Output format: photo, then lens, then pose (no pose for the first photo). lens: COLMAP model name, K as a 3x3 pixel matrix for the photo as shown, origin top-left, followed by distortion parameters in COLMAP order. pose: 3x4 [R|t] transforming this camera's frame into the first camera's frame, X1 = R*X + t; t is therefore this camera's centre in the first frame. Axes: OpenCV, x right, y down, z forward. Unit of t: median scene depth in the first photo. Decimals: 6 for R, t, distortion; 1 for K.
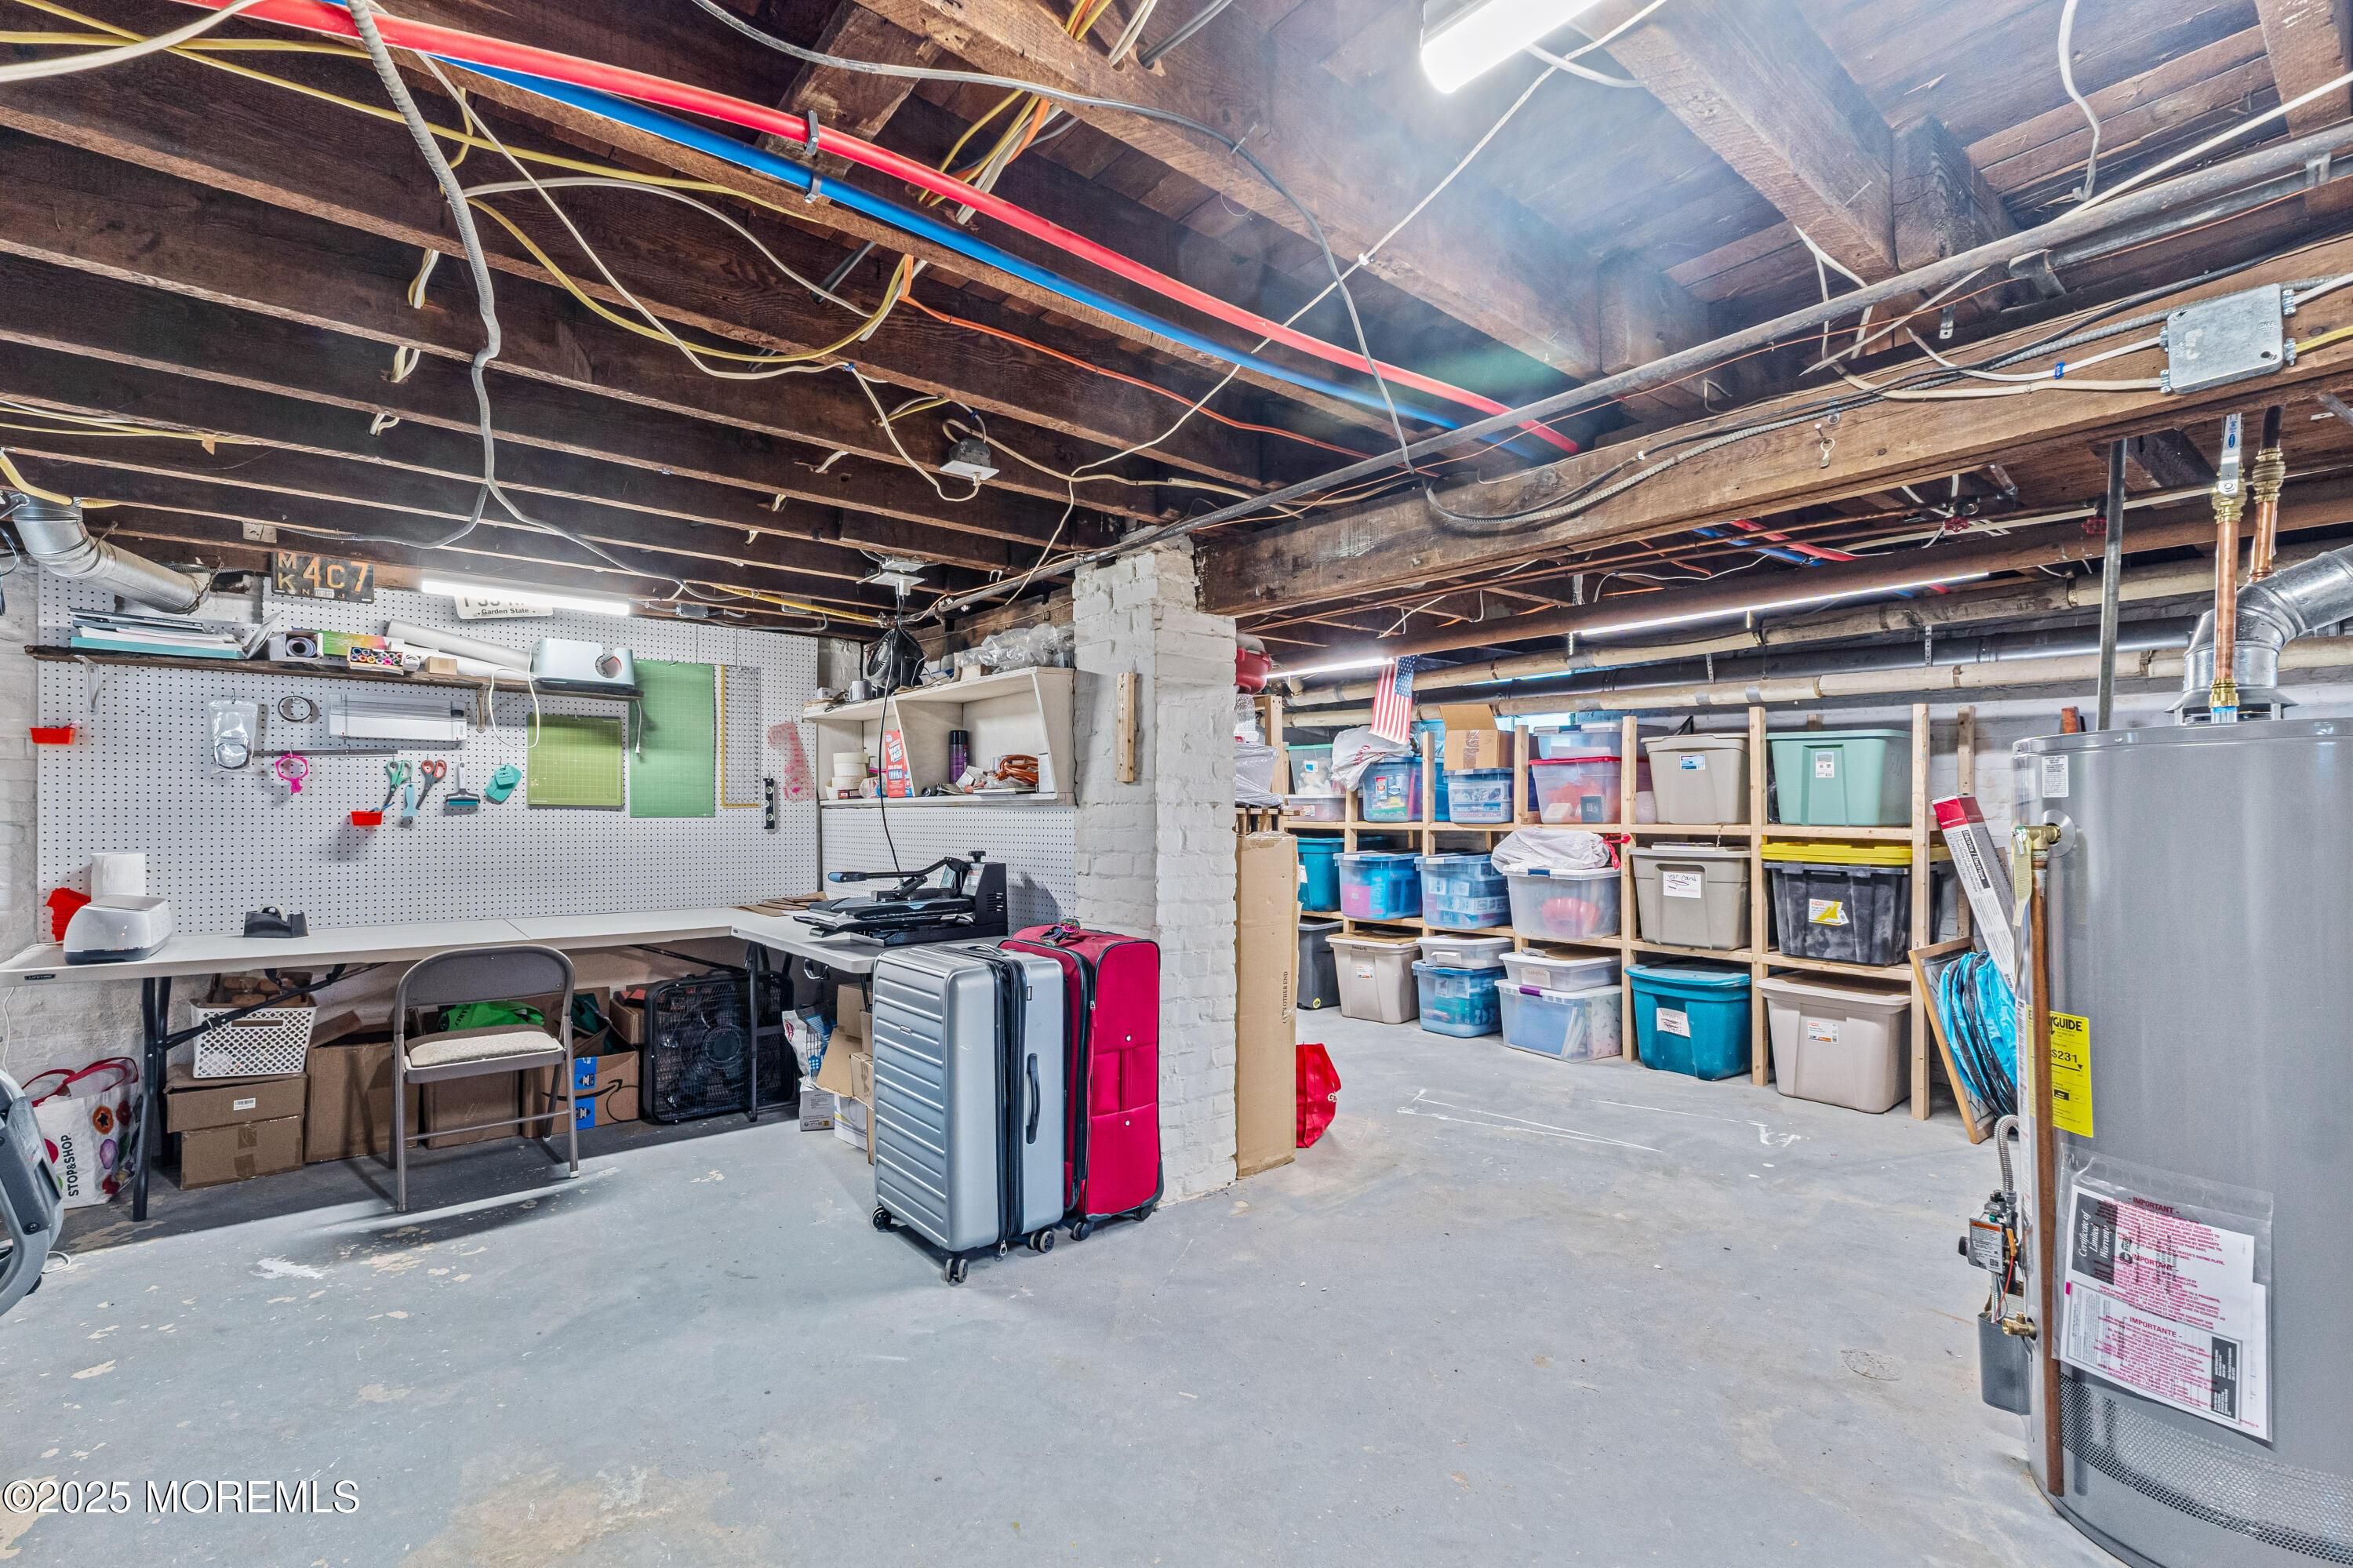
lens RADIAL K [[1024.0, 0, 1167.1], [0, 1024.0, 829.1], [0, 0, 1]] dist [0.000411, 0.000362]
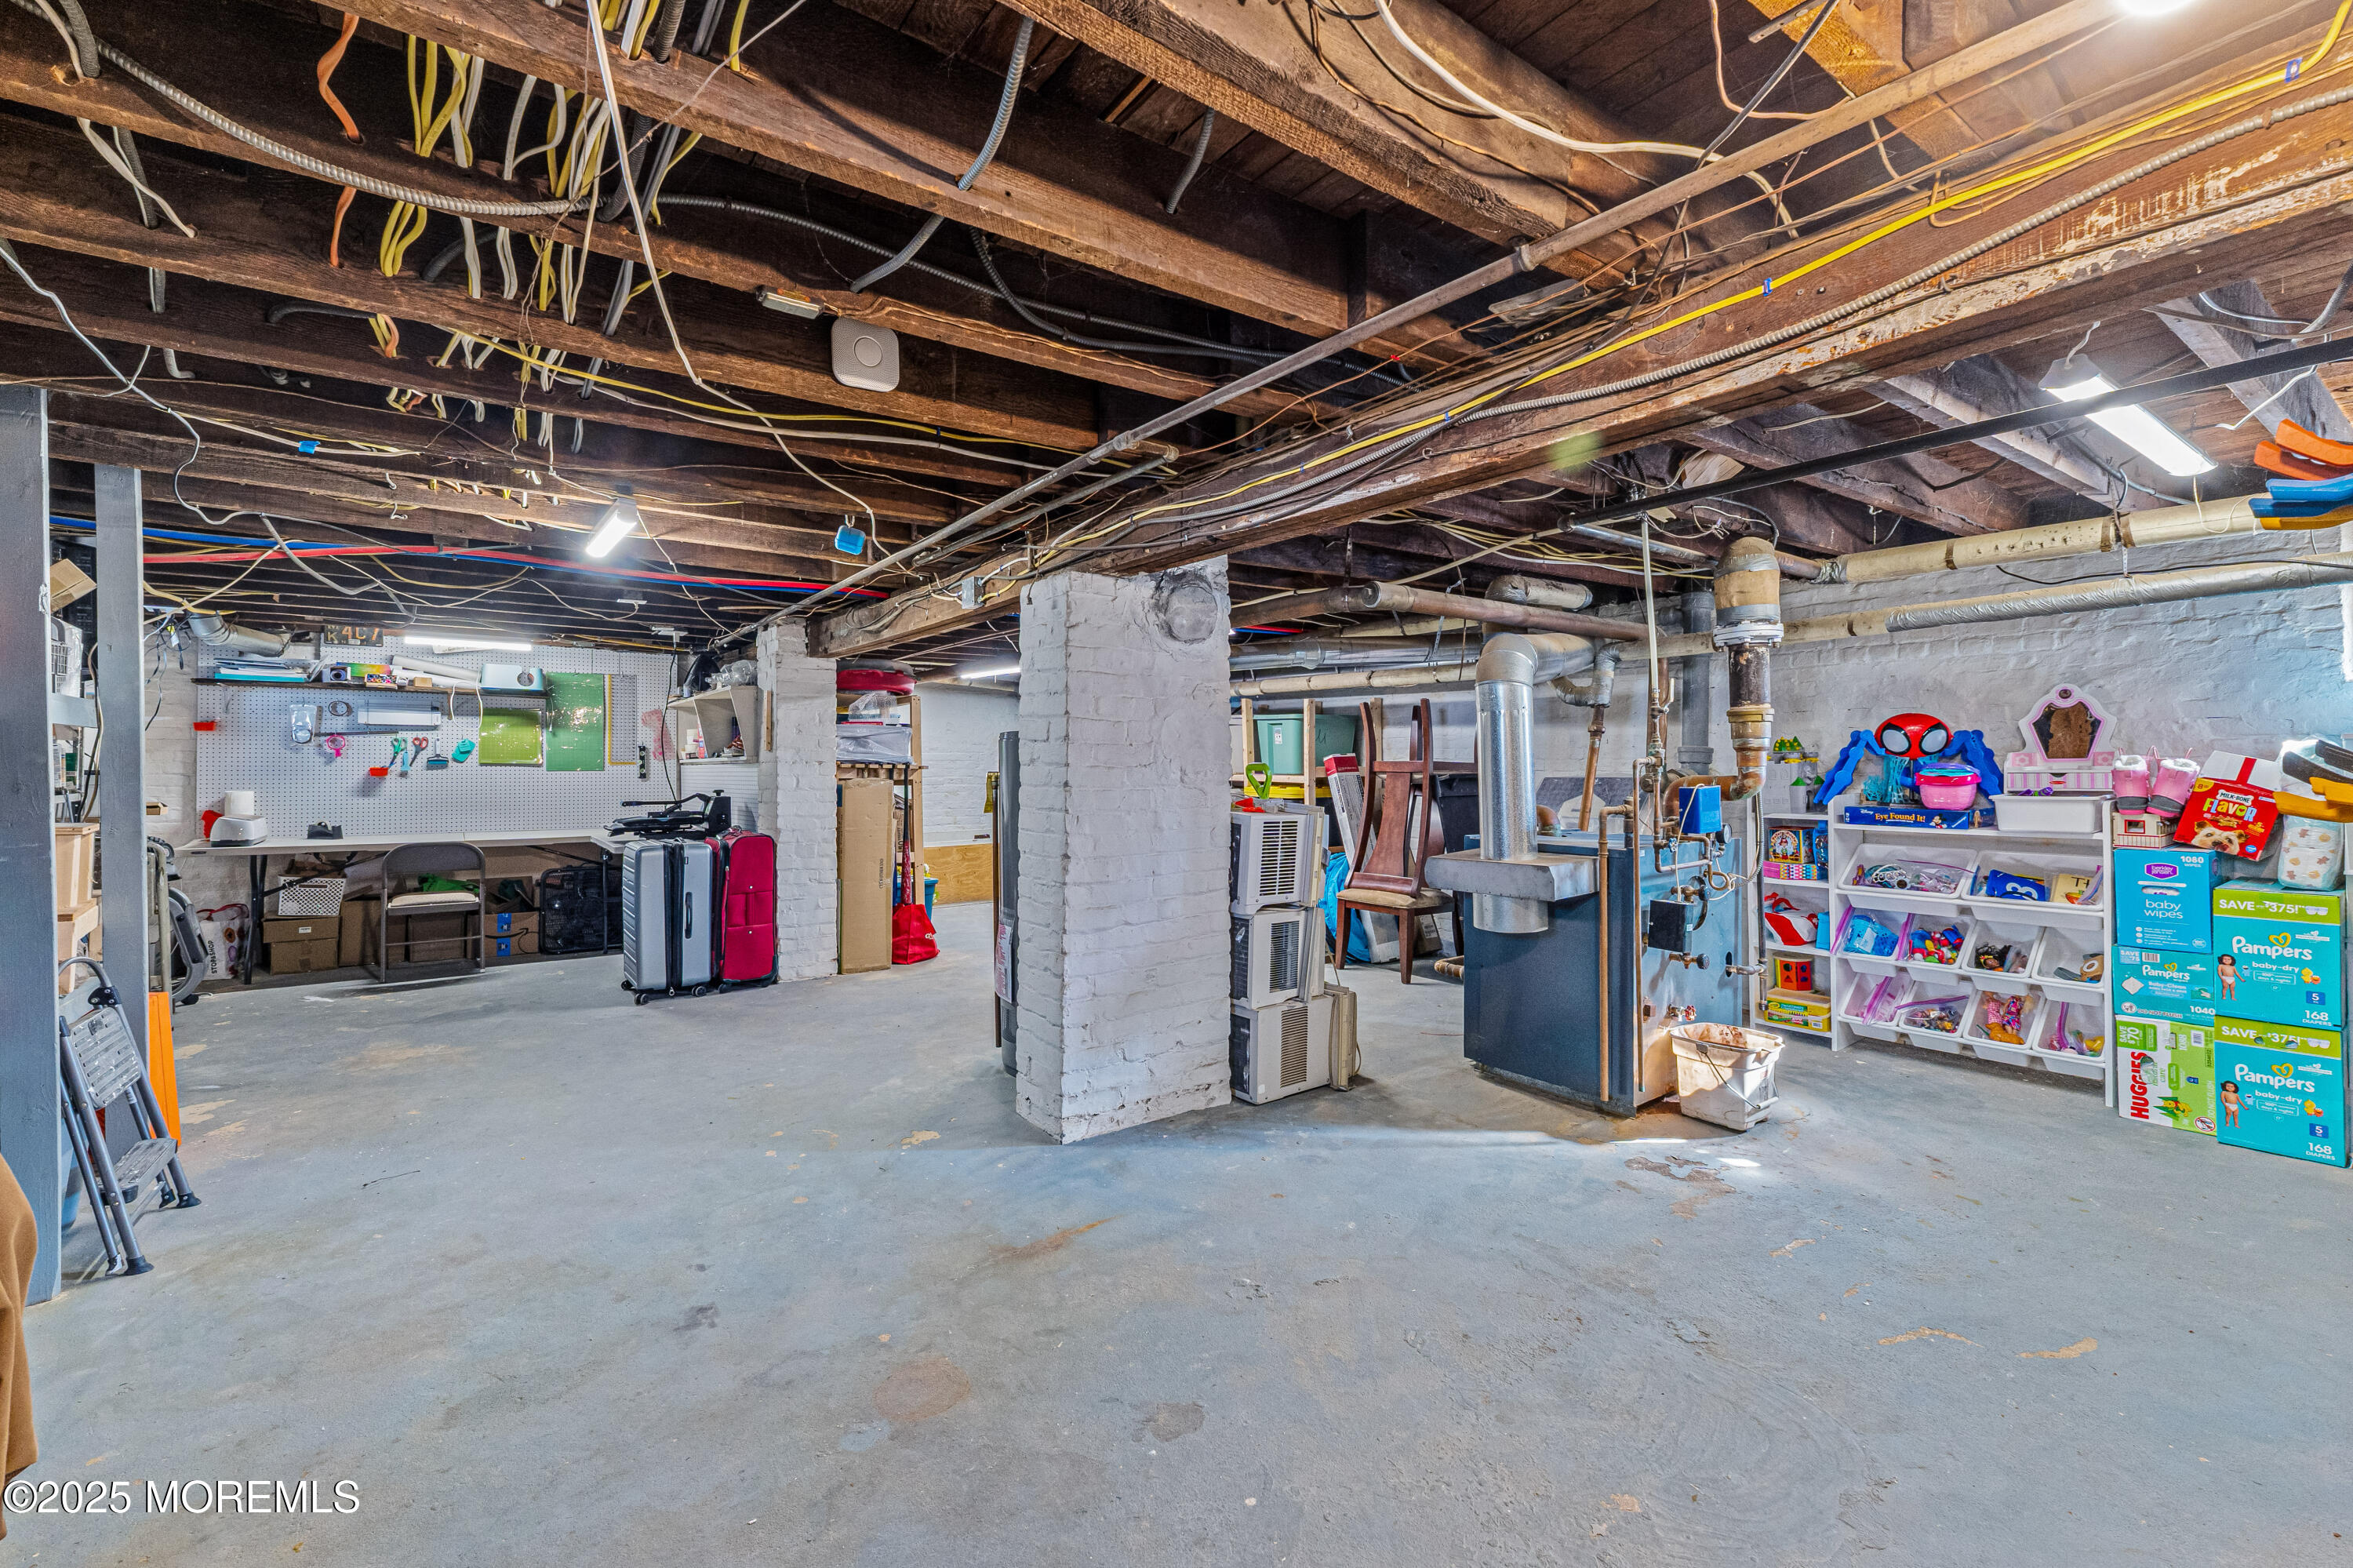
lens RADIAL K [[1000.0, 0, 1180.0], [0, 1000.0, 776.0], [0, 0, 1]] dist [0.003148, 0.000663]
pose [[0.998698, -0.001860, -0.050984, 0.684853], [0.001395, 0.999957, -0.009154, 0.015018], [0.050999, 0.009071, 0.998658, -0.645775]]
